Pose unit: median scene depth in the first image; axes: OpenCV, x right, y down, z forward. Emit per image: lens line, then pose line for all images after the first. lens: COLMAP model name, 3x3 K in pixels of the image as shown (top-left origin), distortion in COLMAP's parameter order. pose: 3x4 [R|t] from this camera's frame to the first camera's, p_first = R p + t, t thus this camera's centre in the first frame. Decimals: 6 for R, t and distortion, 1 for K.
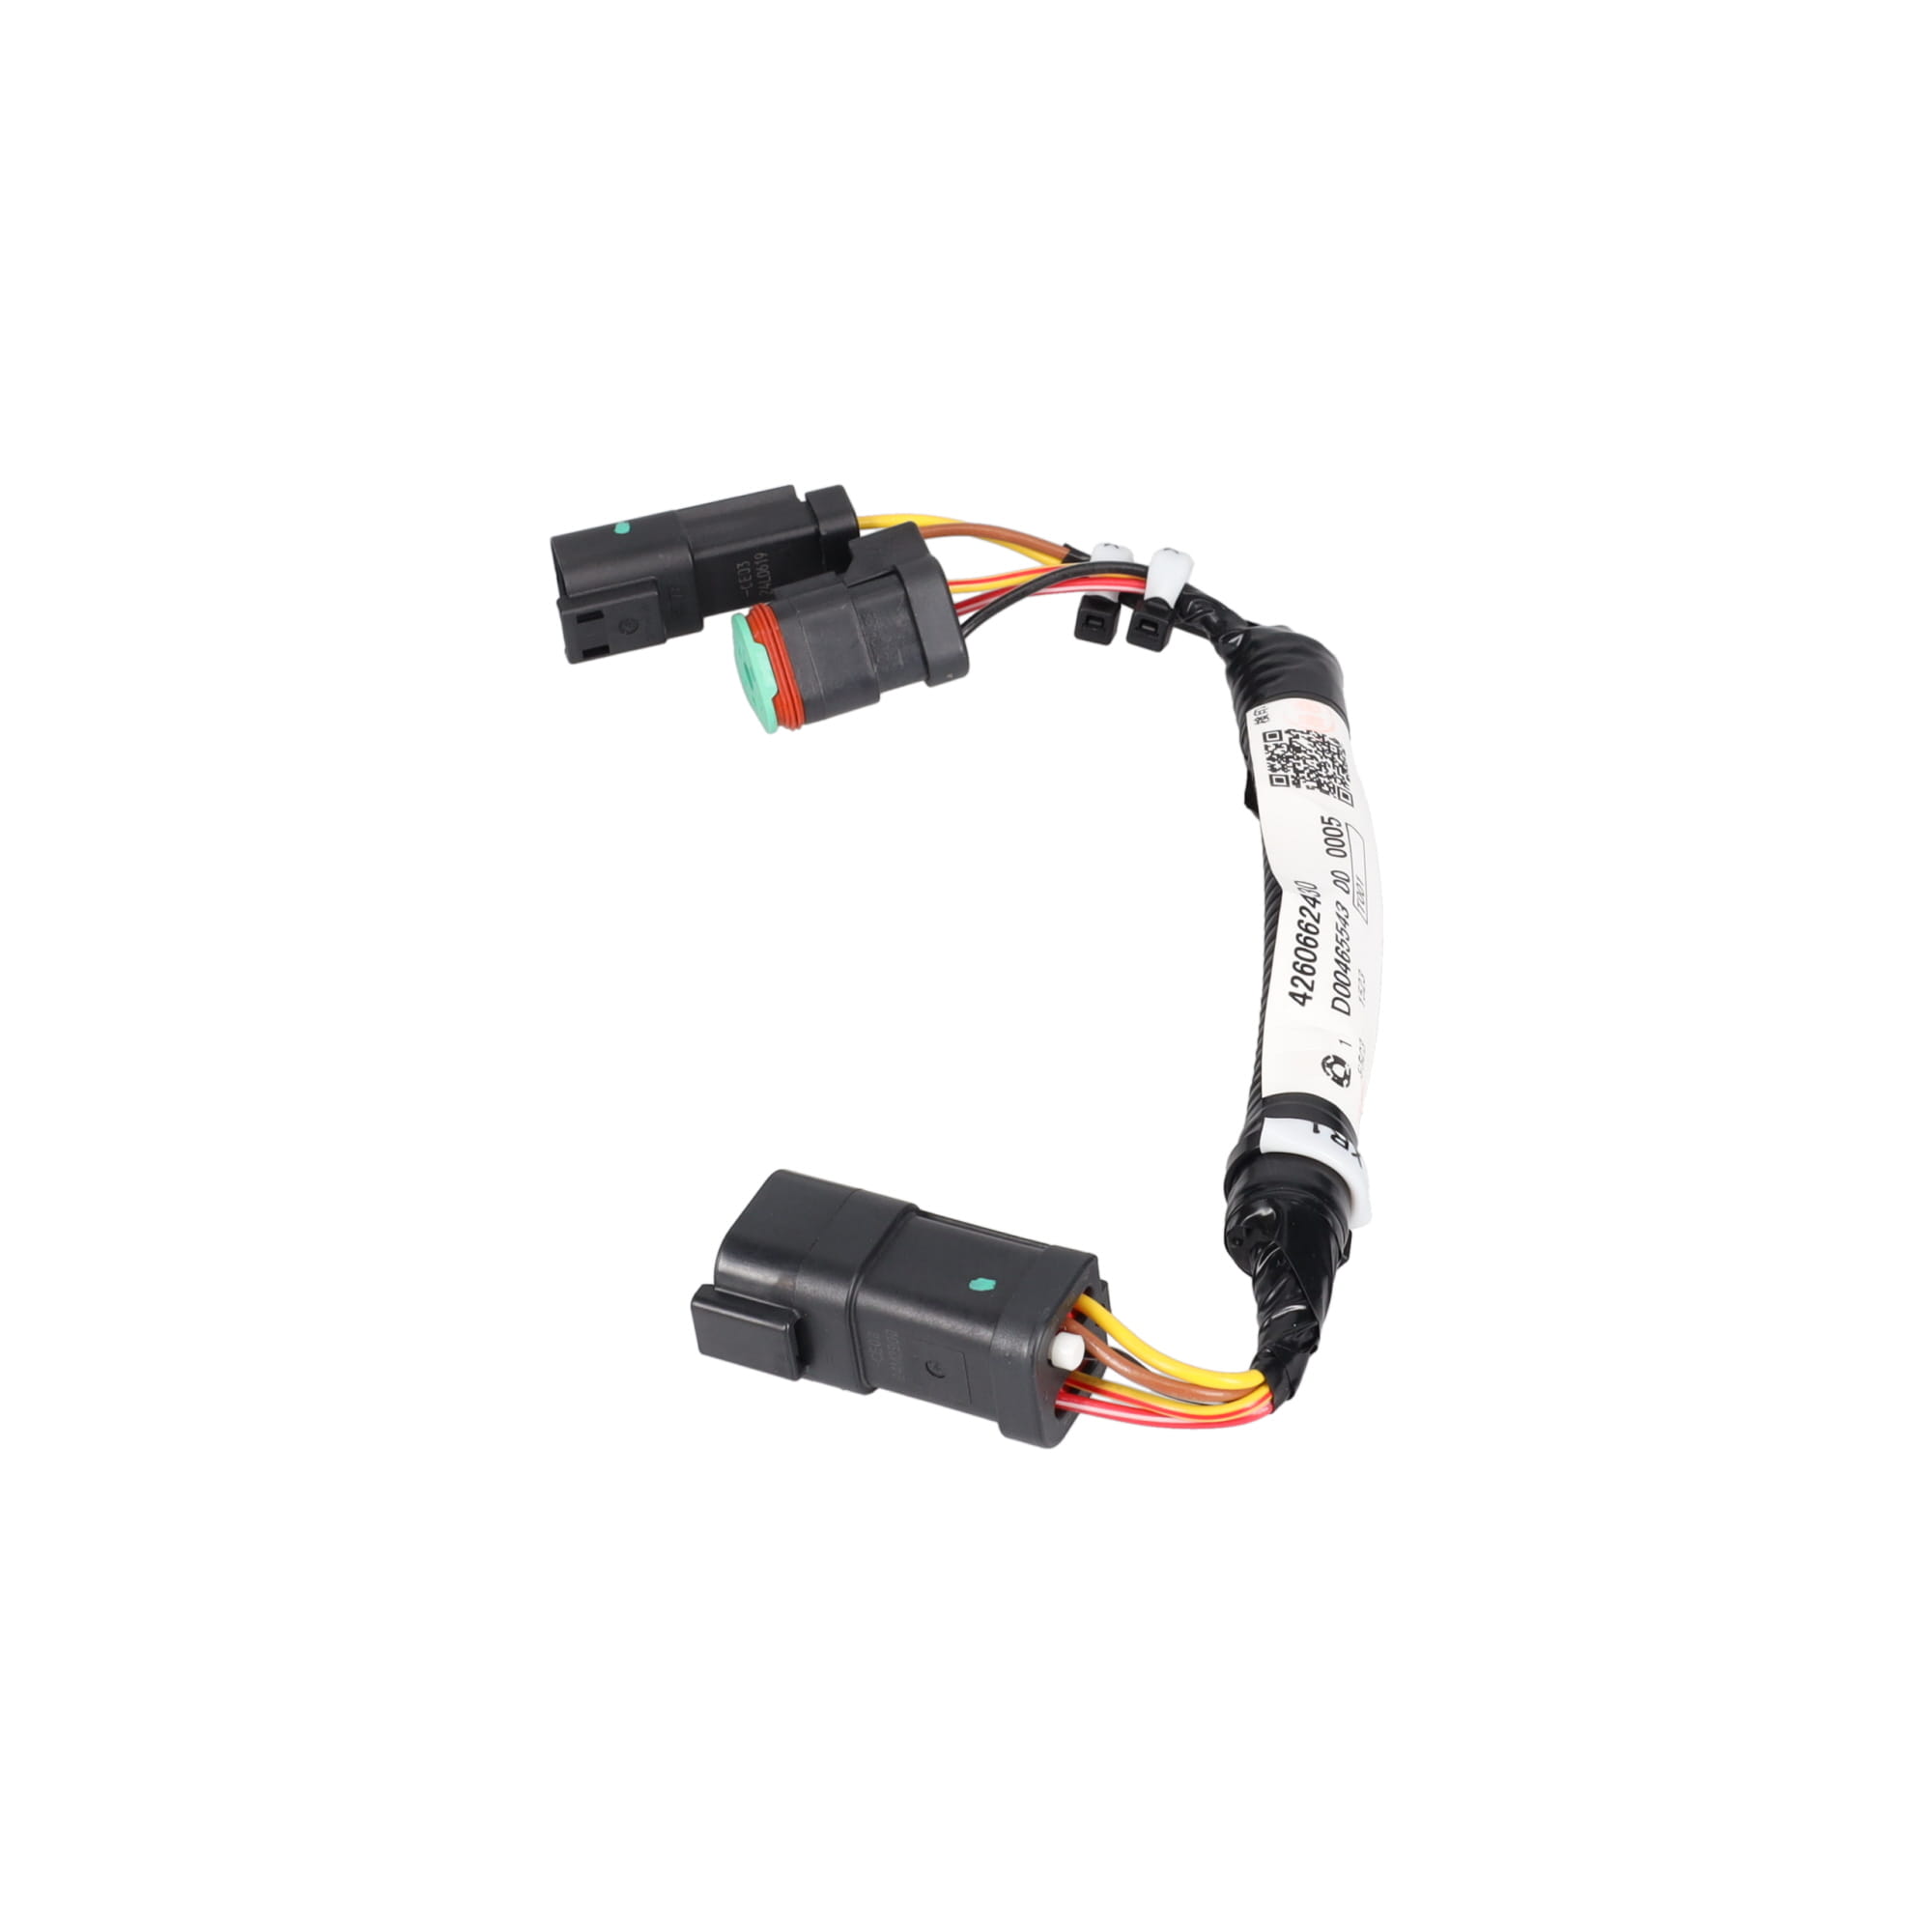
lens RADIAL K [[4510.4, 0, 965.6], [0, 4510.4, 968.7], [0, 0, 1]] dist [-0.099614, 0.000000]
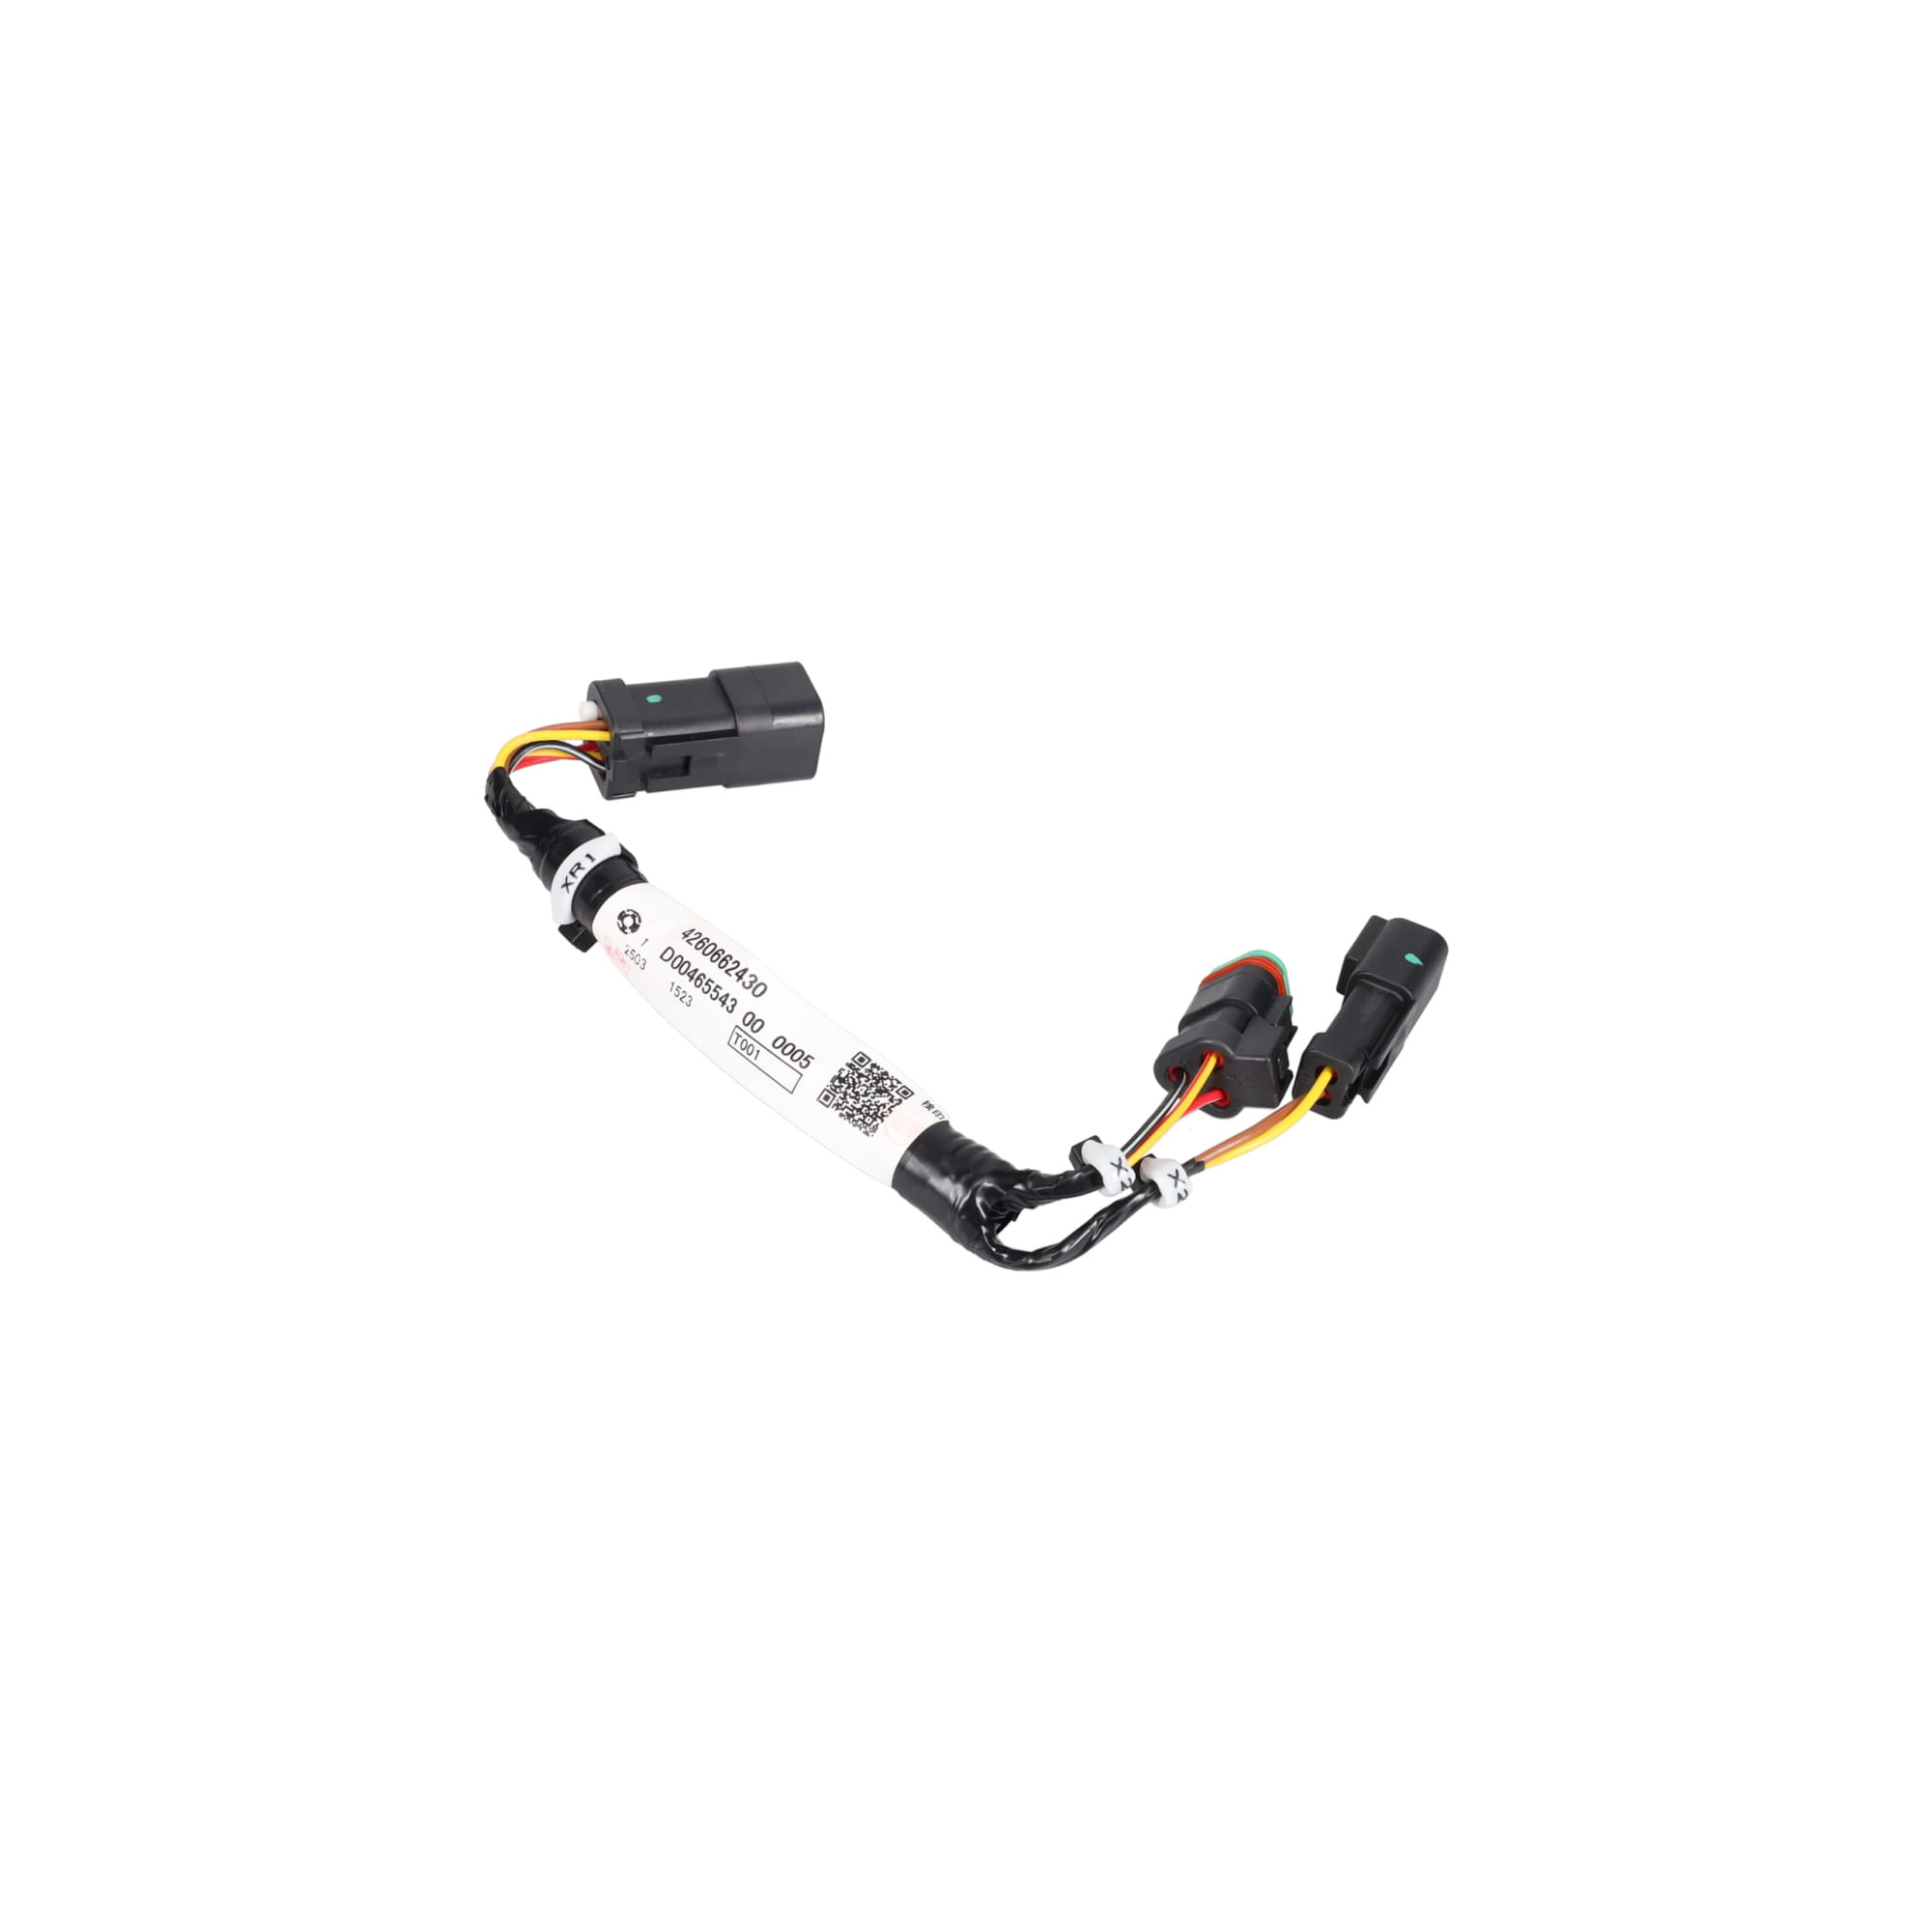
lens RADIAL K [[3189.2, 0, 971.0], [0, 3189.2, 962.8], [0, 0, 1]] dist [-0.022290, 0.000000]
pose [[-0.667697, 0.505316, -0.546659, 0.545785], [-0.545723, 0.167205, 0.821114, -0.833502], [0.506326, 0.846580, 0.164121, 0.834100]]
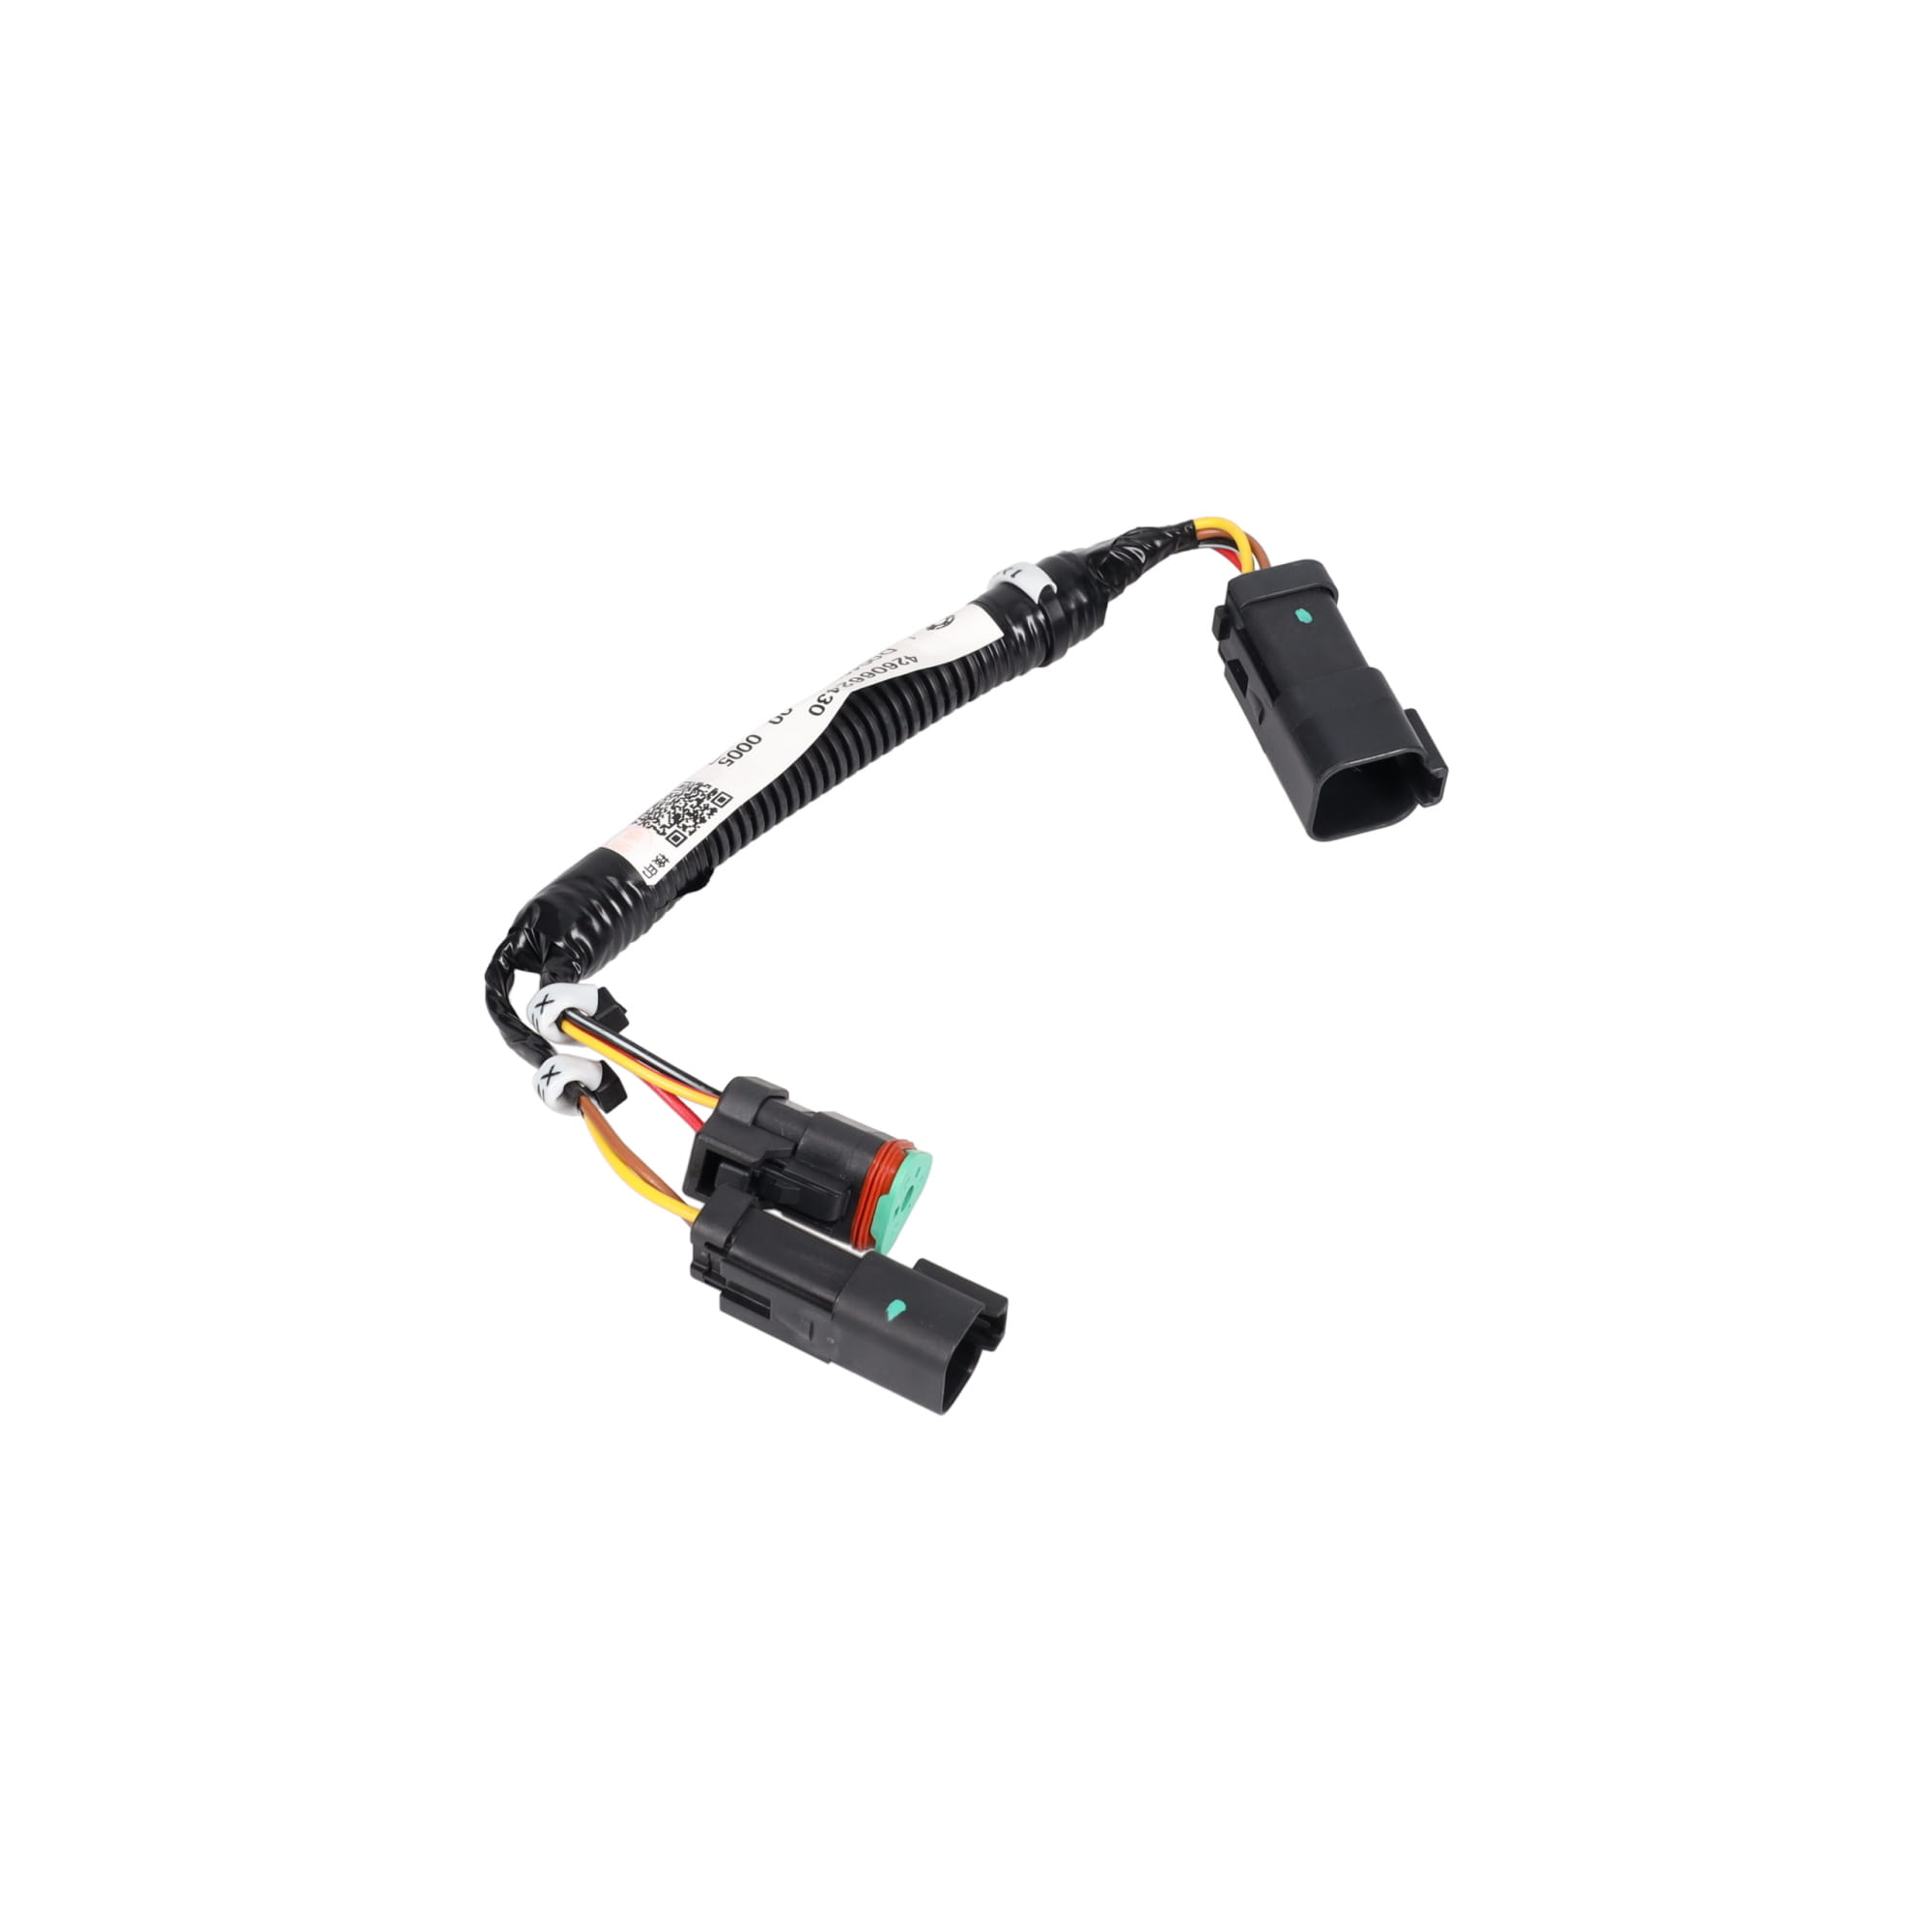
lens RADIAL K [[3738.7, 0, 965.5], [0, 3738.7, 972.6], [0, 0, 1]] dist [0.073967, 0.000000]
pose [[-0.731977, -0.491165, 0.472192, -0.453466], [0.461670, 0.152129, 0.873909, -0.847879], [-0.501068, 0.857679, 0.115401, 0.891280]]
